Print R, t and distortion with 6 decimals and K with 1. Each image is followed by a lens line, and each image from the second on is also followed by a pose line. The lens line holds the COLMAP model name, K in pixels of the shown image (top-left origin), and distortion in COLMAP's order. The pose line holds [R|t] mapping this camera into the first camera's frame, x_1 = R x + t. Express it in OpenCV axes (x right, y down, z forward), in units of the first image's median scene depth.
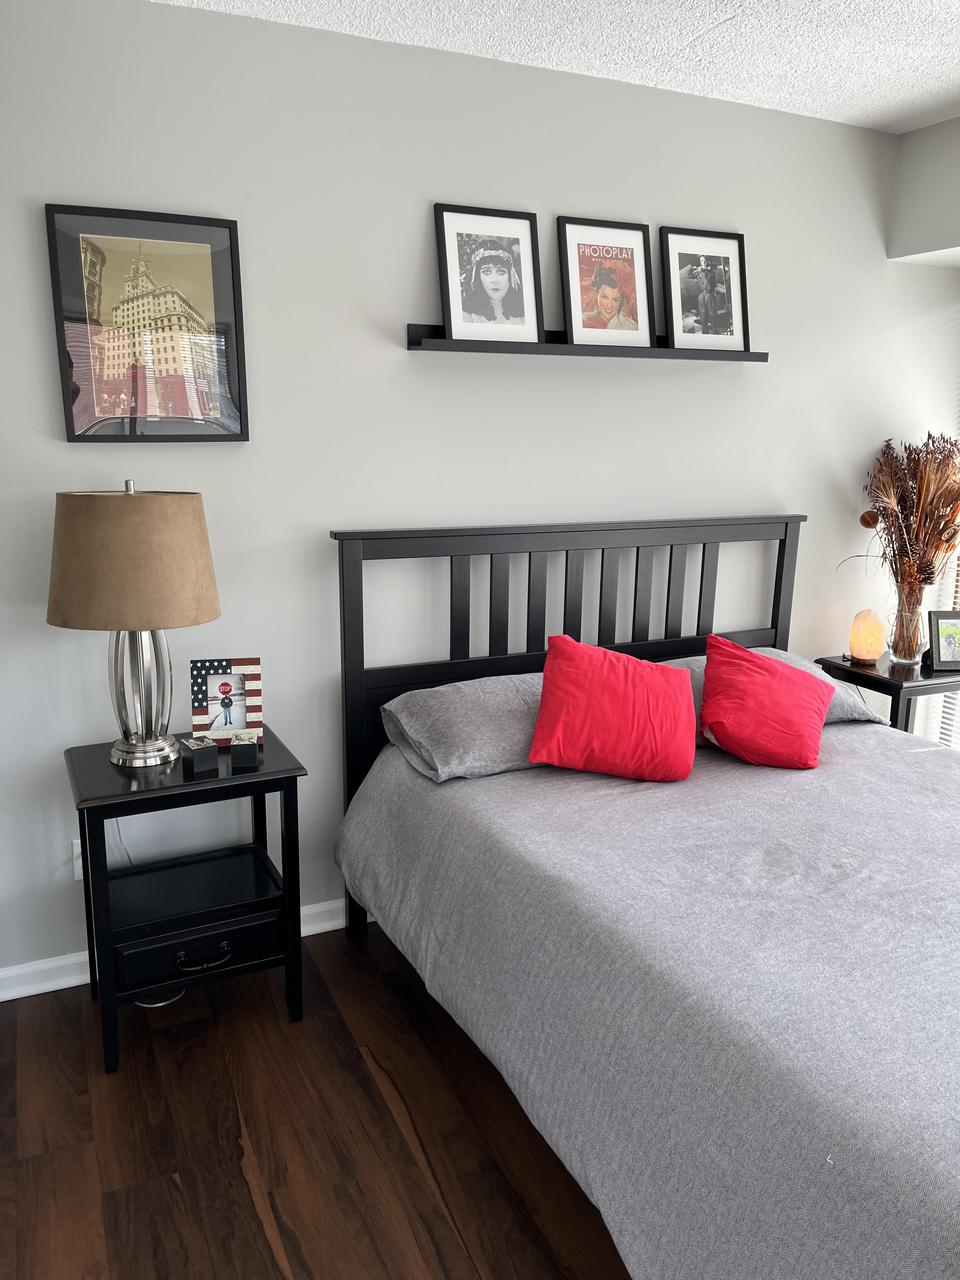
lens RADIAL K [[987.1, 0, 496.4], [0, 987.1, 608.3], [0, 0, 1]] dist [0.063395, -0.069862]
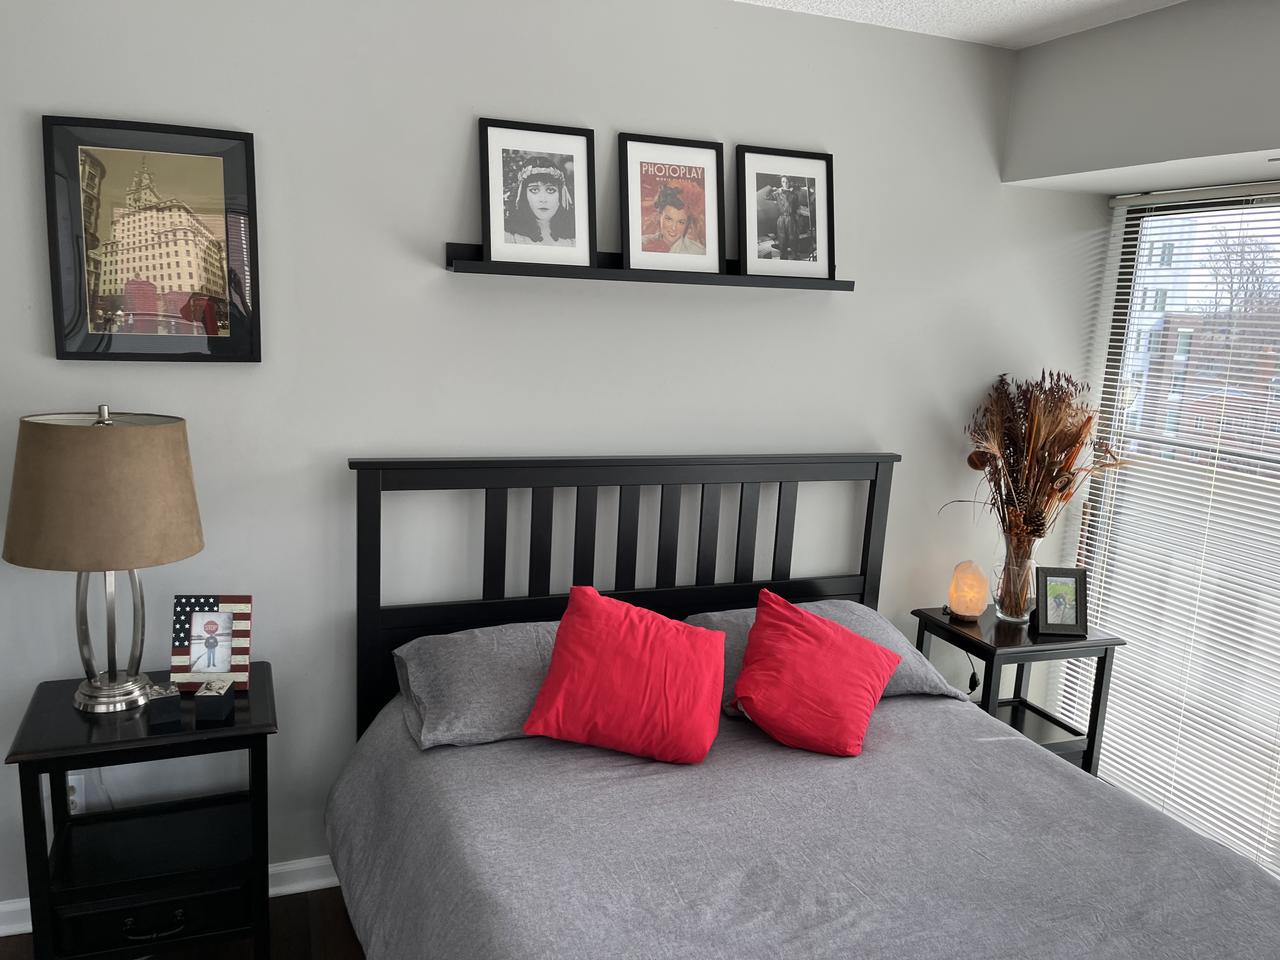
lens RADIAL K [[987.1, 0, 649.0], [0, 987.1, 436.4], [0, 0, 1]] dist [0.063395, -0.069862]
pose [[0.995929, 0.050682, -0.074539, 0.195731], [-0.053592, 0.997855, -0.037582, -0.084465], [0.072475, 0.041424, 0.996510, 0.092912]]
